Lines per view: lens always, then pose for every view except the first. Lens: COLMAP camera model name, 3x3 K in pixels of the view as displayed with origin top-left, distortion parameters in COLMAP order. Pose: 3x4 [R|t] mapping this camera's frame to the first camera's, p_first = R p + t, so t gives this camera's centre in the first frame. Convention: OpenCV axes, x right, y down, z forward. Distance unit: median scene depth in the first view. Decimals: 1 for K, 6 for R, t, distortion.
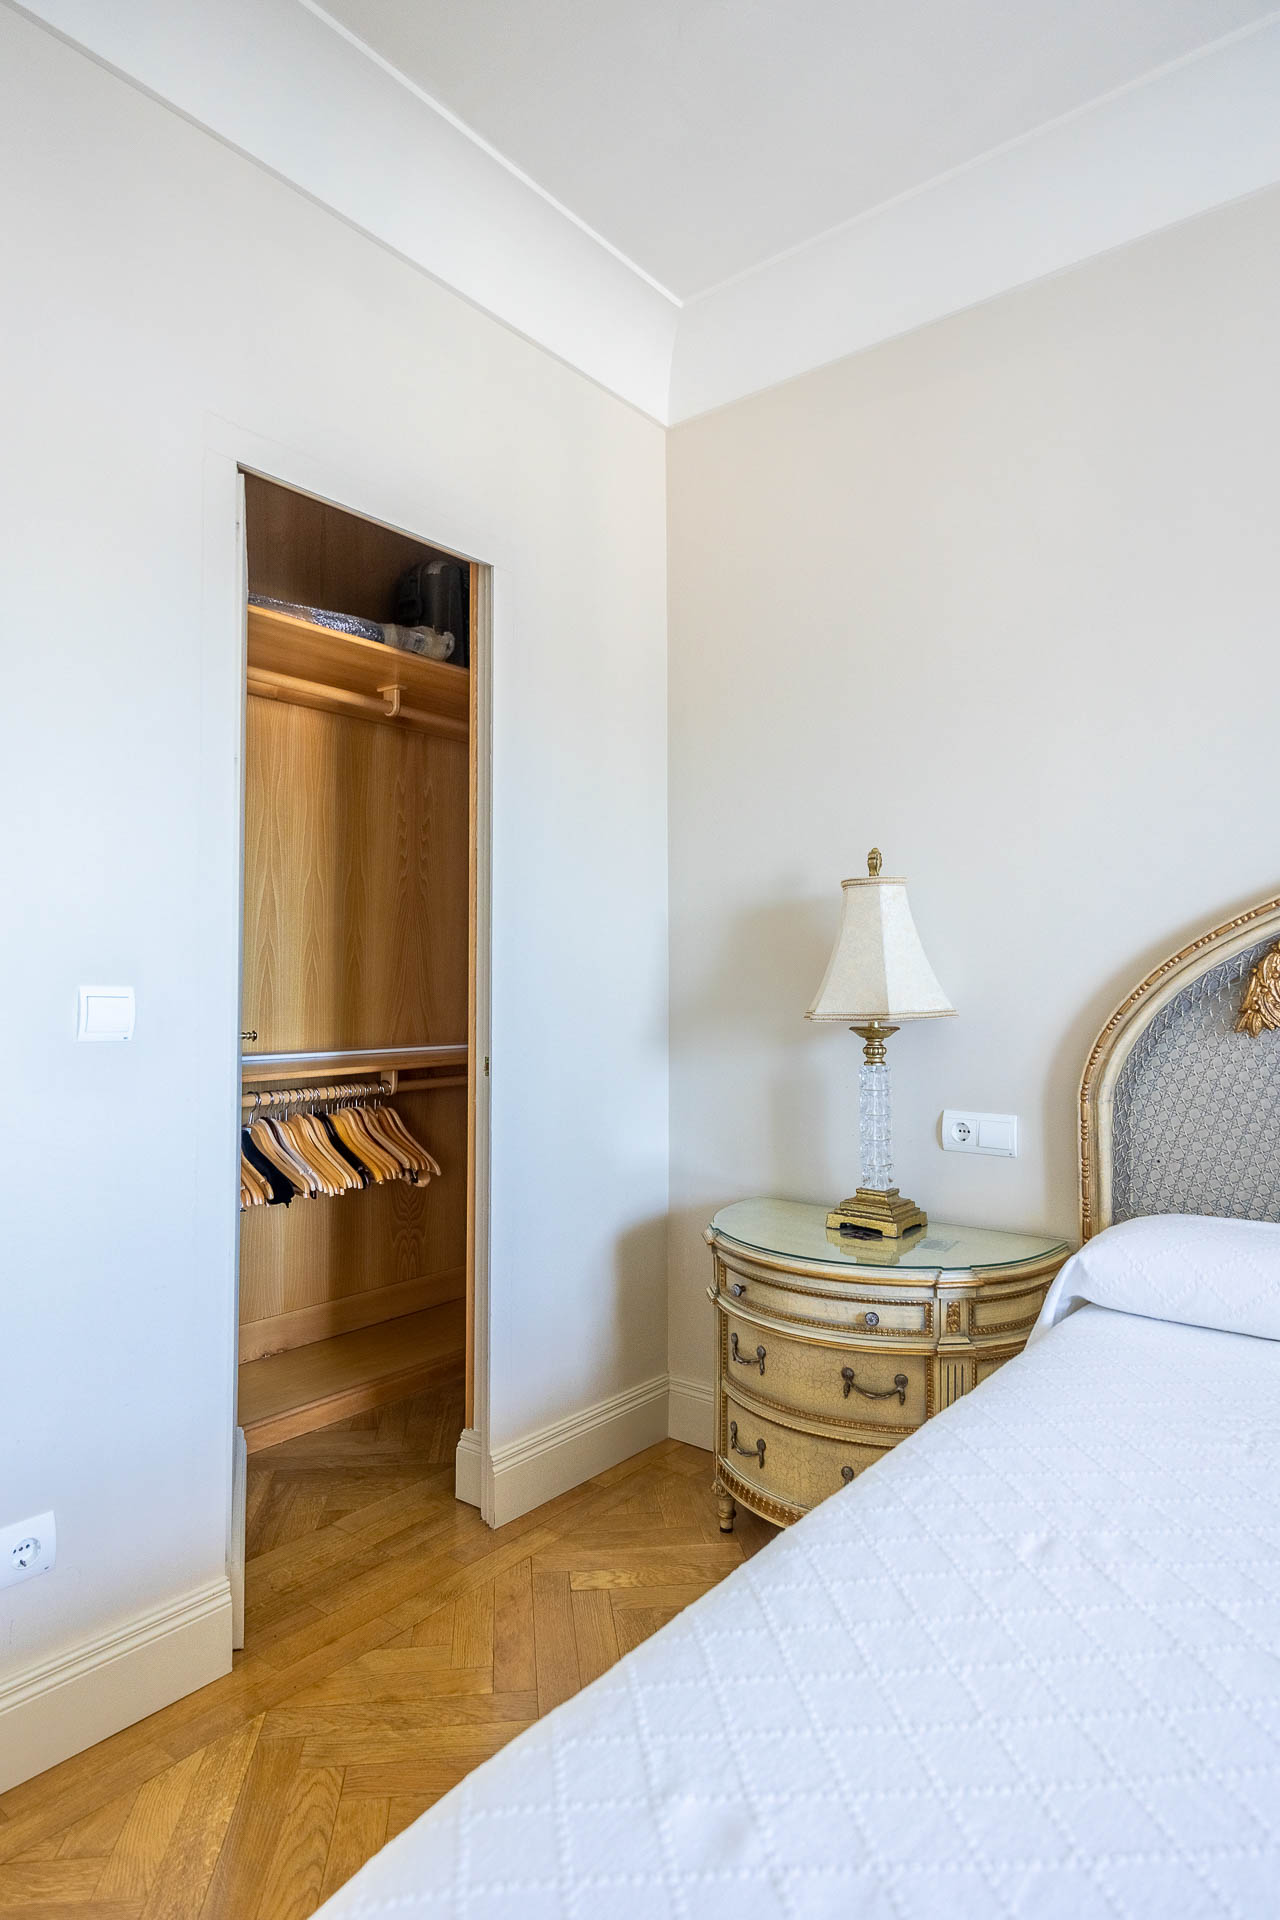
lens RADIAL K [[1064.0, 0, 640.0], [0, 1064.0, 960.0], [0, 0, 1]] dist [-0.054462, 0.010421]
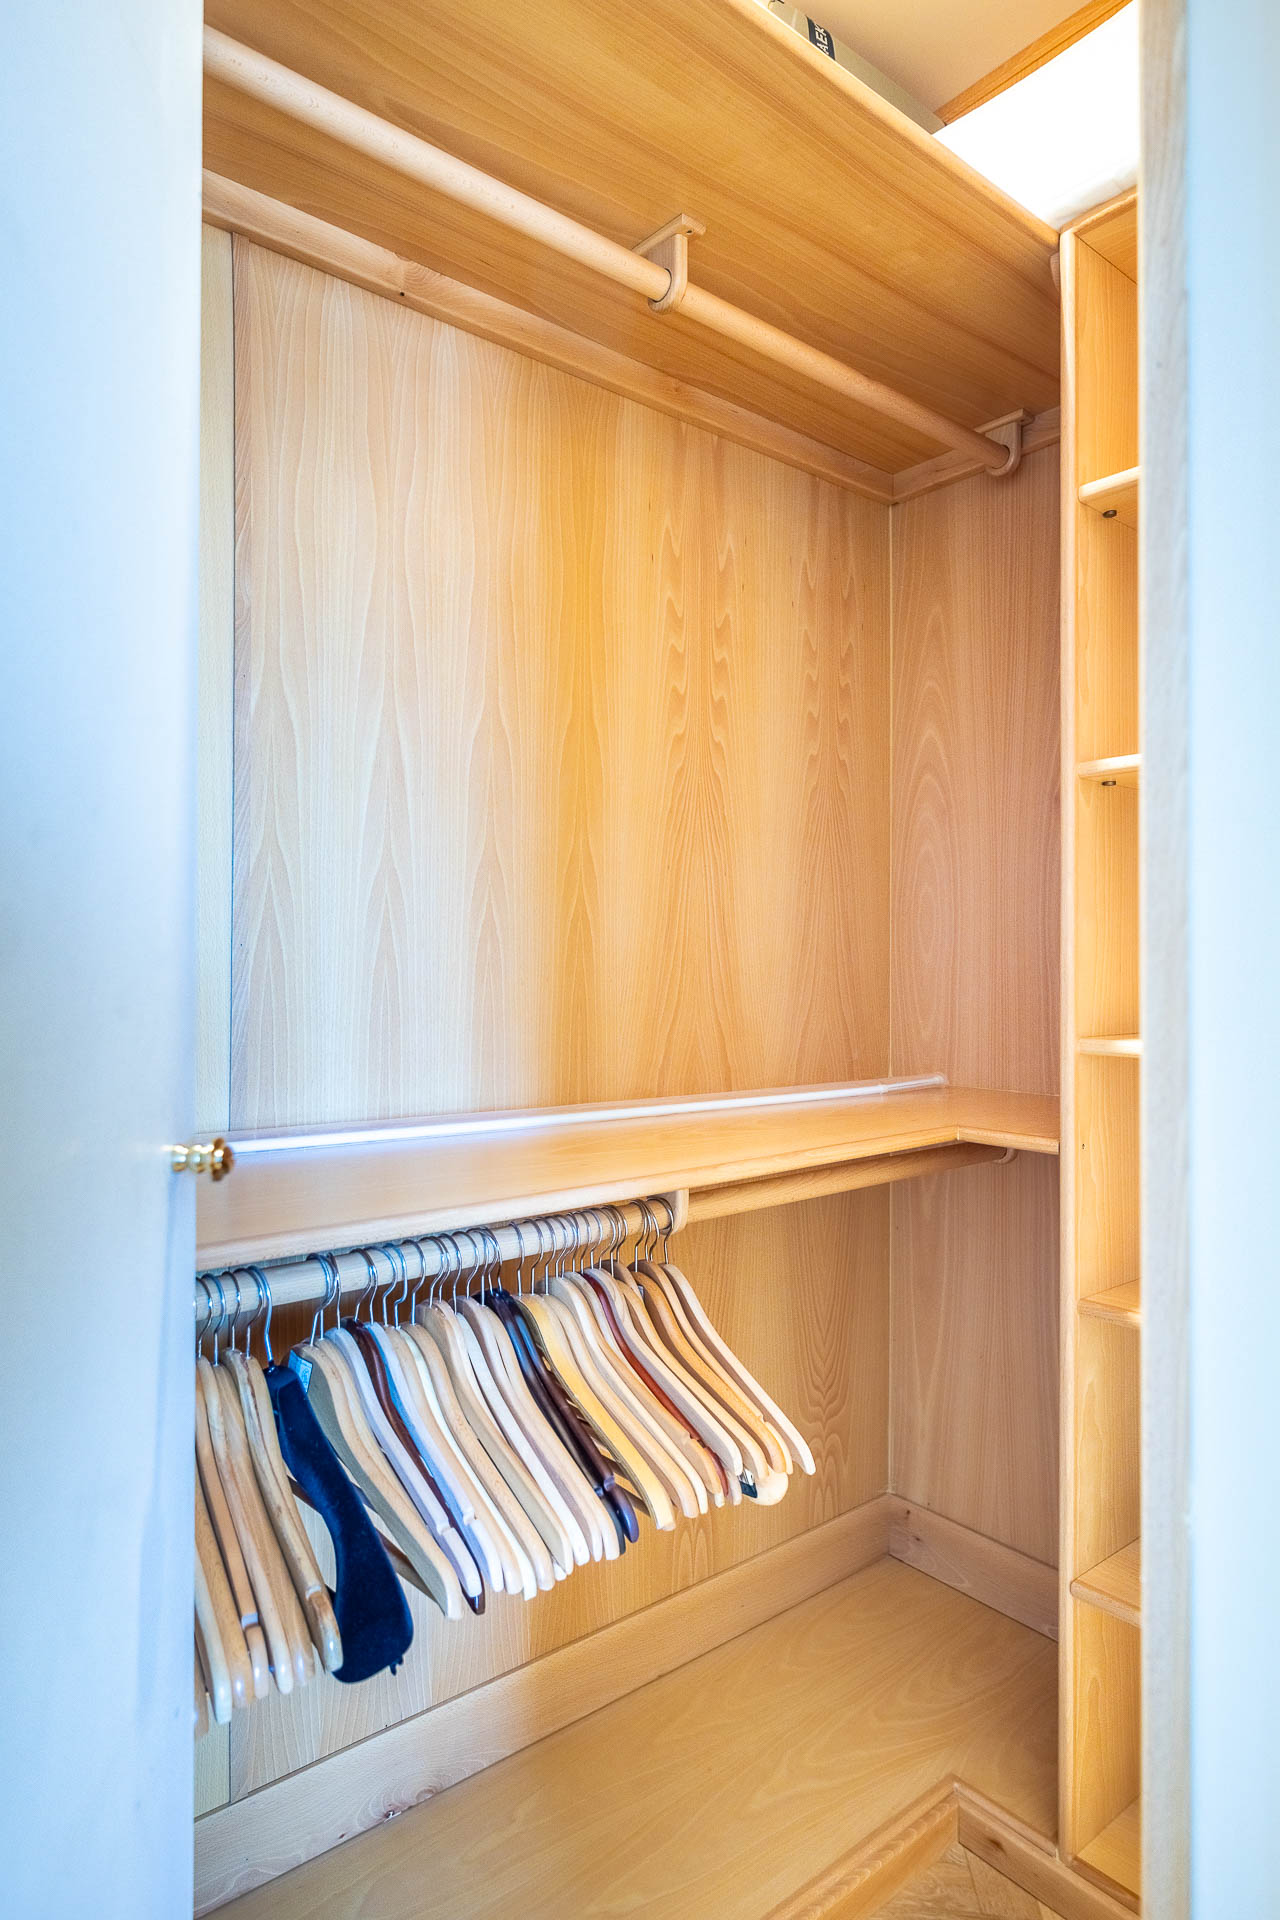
lens RADIAL K [[1141.4, 0, 640.0], [0, 1141.4, 960.0], [0, 0, 1]] dist [0.001645, 0.000157]
pose [[0.983280, 0.002767, -0.182078, -0.177471], [-0.000684, 0.999934, 0.011504, 0.018972], [0.182097, -0.011187, 0.983217, 0.601115]]
